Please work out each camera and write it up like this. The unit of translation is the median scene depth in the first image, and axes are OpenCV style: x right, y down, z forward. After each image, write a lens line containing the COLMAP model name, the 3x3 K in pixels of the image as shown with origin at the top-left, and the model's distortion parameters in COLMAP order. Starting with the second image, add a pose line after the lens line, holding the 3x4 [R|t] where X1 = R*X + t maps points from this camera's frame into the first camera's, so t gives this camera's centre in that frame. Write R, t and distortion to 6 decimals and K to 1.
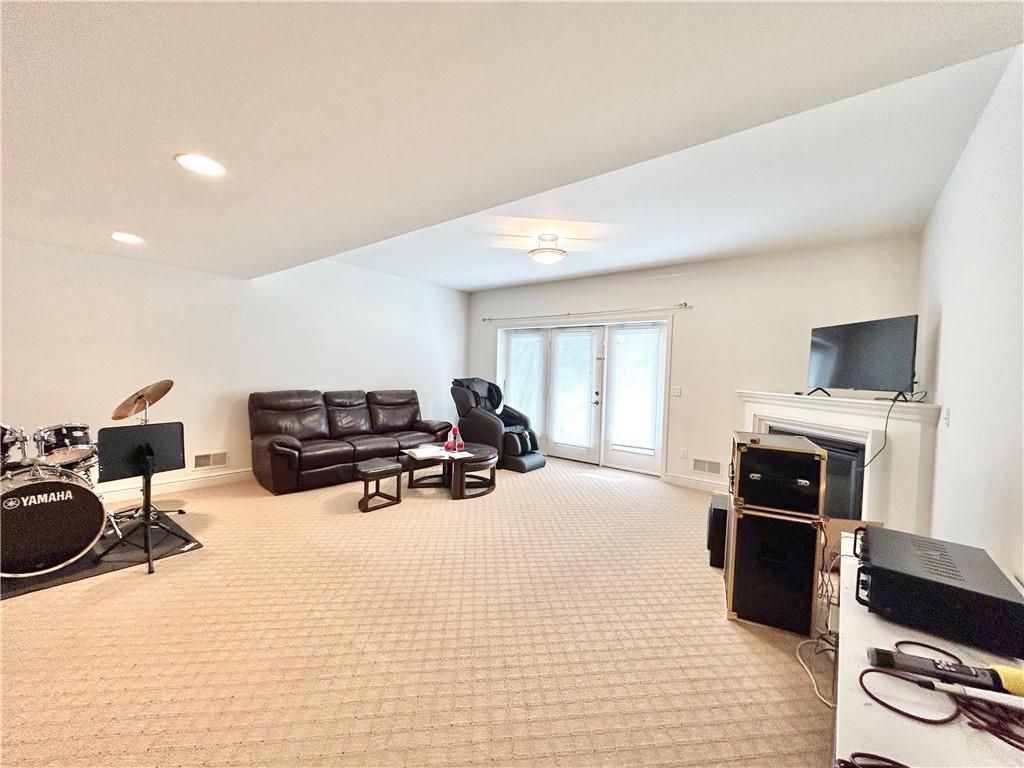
lens RADIAL K [[412.7, 0, 512.8], [0, 412.7, 385.9], [0, 0, 1]] dist [0.003044, 0.000153]
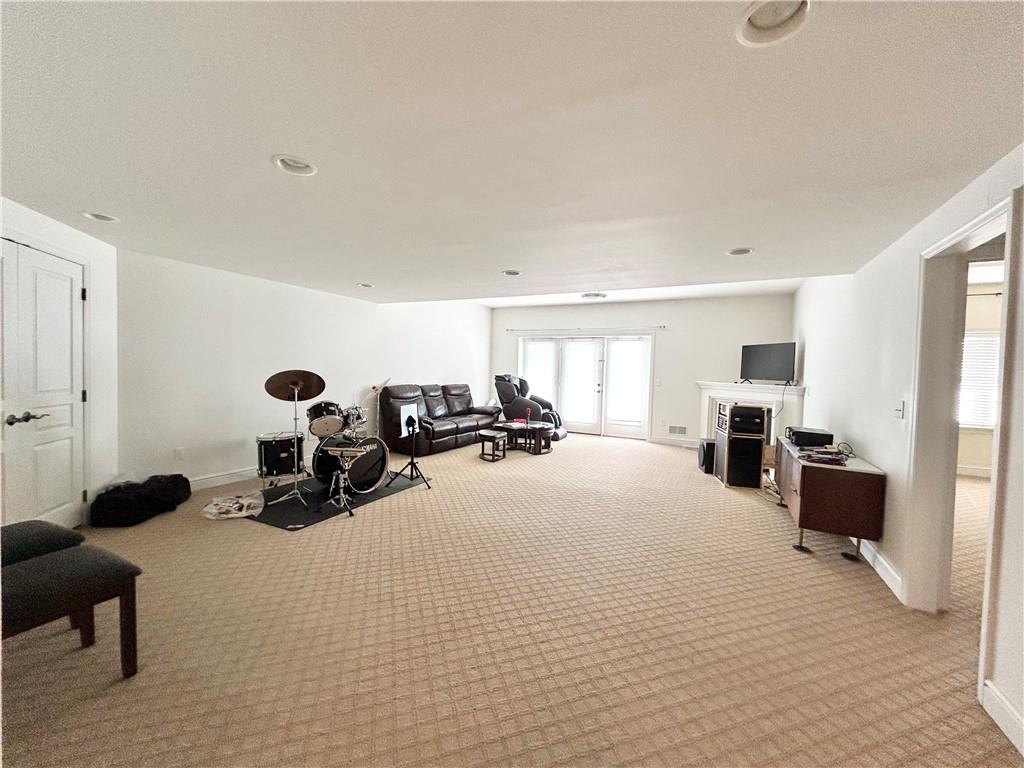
lens RADIAL K [[412.7, 0, 511.6], [0, 412.7, 383.1], [0, 0, 1]] dist [0.003044, 0.000153]
pose [[0.978188, -0.009439, 0.207509, -0.405492], [0.008819, 0.999953, 0.003914, 0.002879], [-0.207537, -0.001998, 0.978225, -0.350020]]
